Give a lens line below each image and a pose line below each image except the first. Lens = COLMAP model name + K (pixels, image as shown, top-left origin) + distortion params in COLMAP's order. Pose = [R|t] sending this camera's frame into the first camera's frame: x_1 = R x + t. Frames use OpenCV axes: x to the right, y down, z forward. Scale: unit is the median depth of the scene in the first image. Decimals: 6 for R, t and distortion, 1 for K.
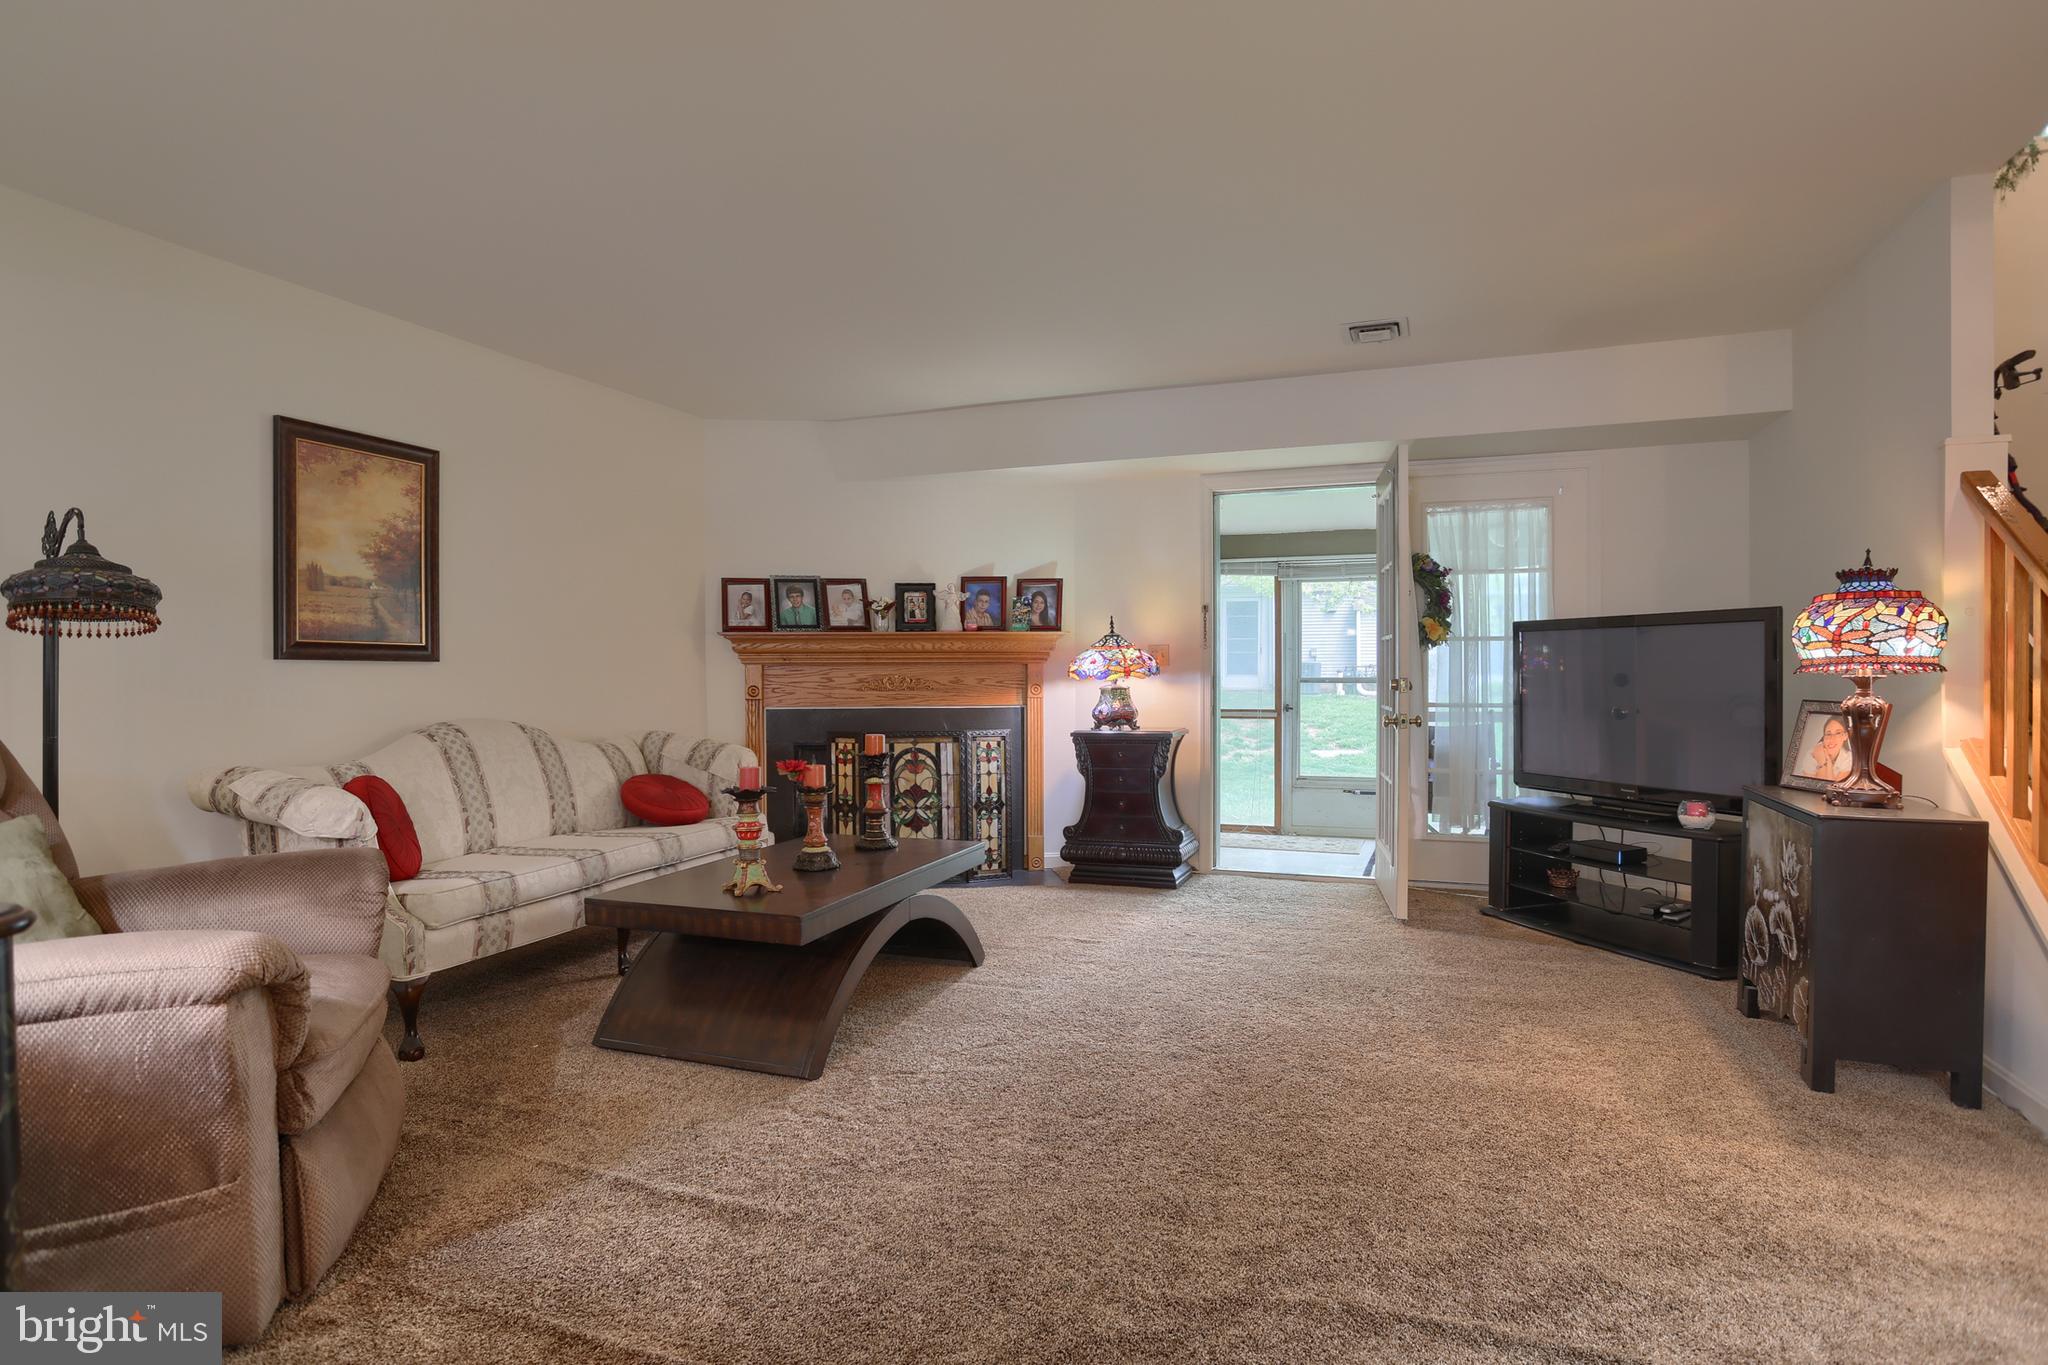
lens RADIAL K [[1118.9, 0, 1064.1], [0, 1118.9, 680.0], [0, 0, 1]] dist [-0.053405, 0.016367]
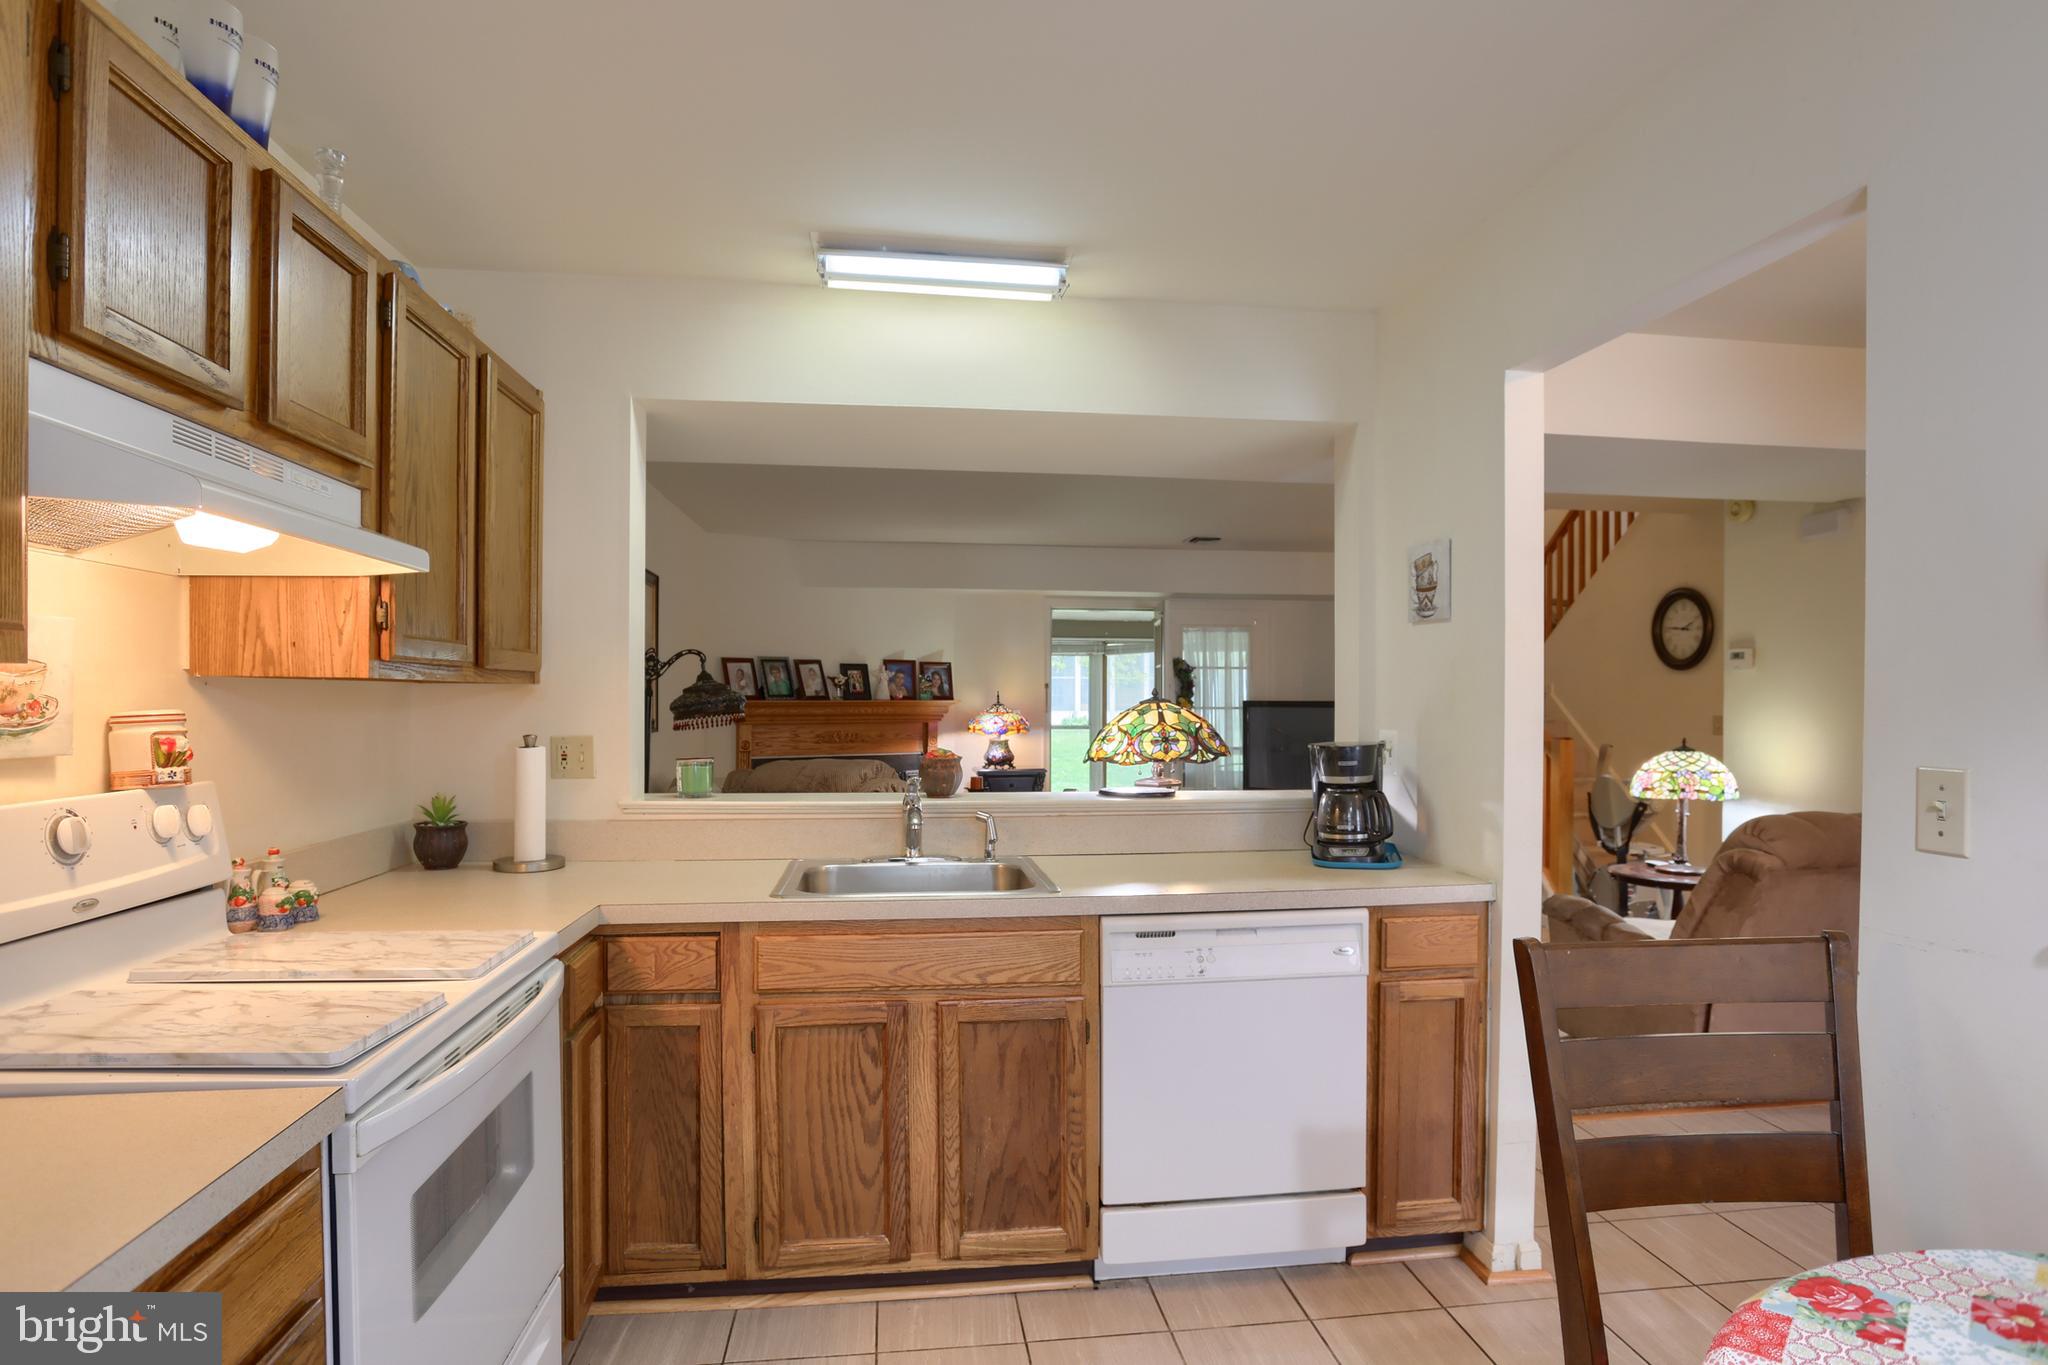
lens RADIAL K [[1110.3, 0, 1067.4], [0, 1110.3, 695.1], [0, 0, 1]] dist [-0.037852, 0.000136]
pose [[0.872264, 0.007738, 0.488974, -0.587341], [-0.002505, 0.999932, -0.011355, -0.035071], [-0.489029, 0.008679, 0.872225, -0.311329]]
